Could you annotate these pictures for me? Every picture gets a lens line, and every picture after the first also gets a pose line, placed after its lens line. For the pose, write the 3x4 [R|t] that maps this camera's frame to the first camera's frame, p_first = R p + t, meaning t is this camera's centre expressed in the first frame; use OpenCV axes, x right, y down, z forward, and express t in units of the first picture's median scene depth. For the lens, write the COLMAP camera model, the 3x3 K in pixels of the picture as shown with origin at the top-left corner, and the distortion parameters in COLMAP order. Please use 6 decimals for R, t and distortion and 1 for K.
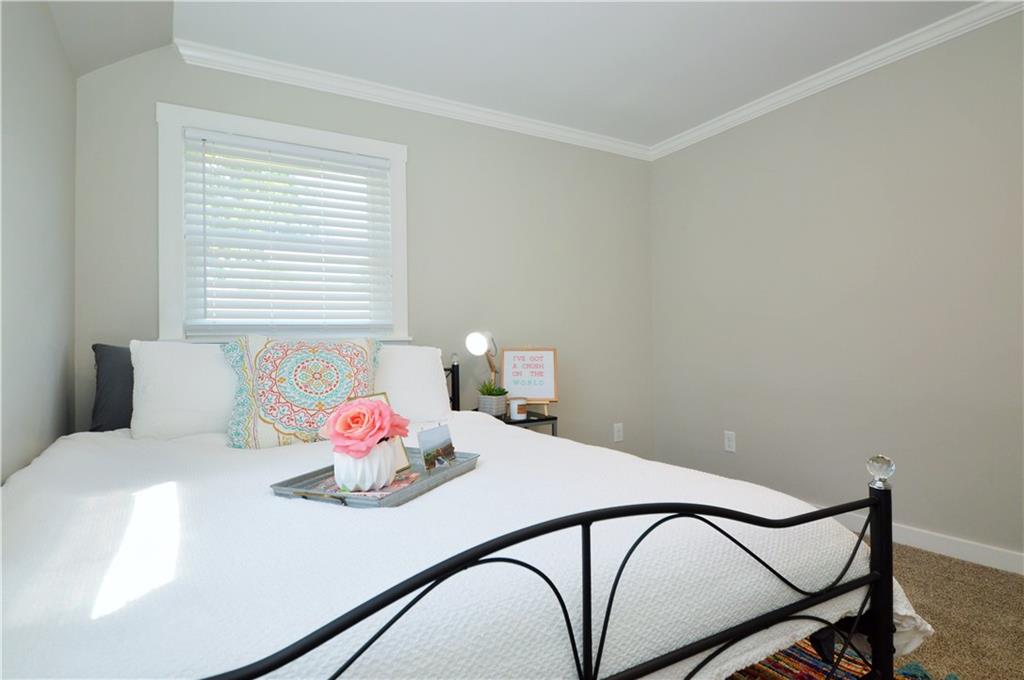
lens RADIAL K [[555.0, 0, 512.1], [0, 555.0, 337.2], [0, 0, 1]] dist [0.051169, -0.054487]
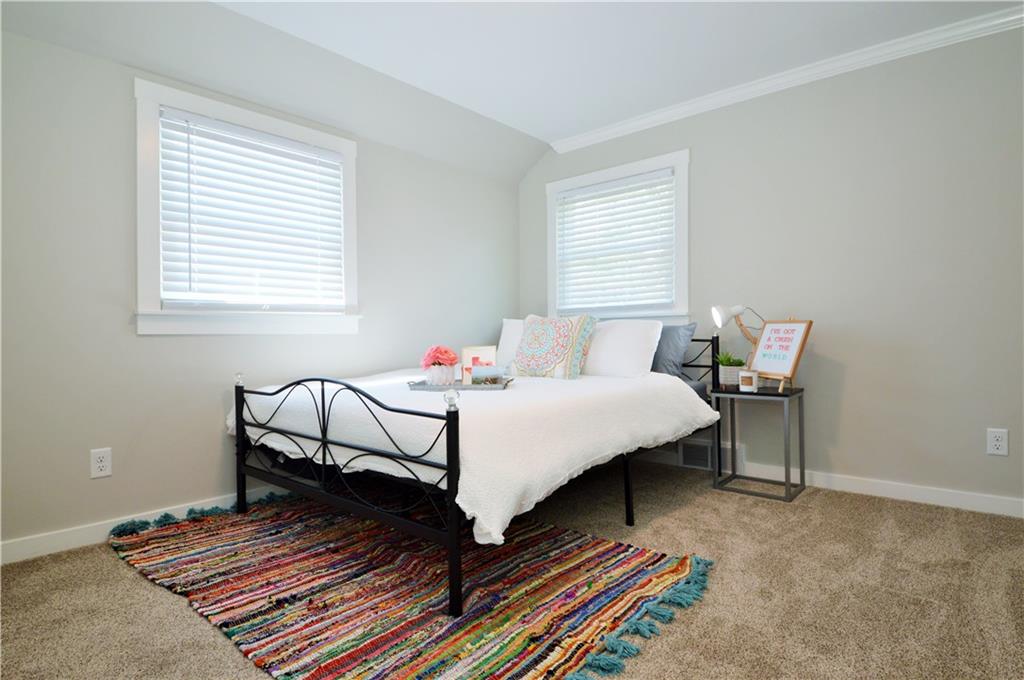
lens RADIAL K [[555.0, 0, 512.1], [0, 555.0, 337.2], [0, 0, 1]] dist [0.051169, -0.054487]
pose [[0.310157, 0.017277, -0.950528, 0.822692], [0.020206, 0.999489, 0.024760, 0.016060], [0.950471, -0.026886, 0.309649, 0.277437]]
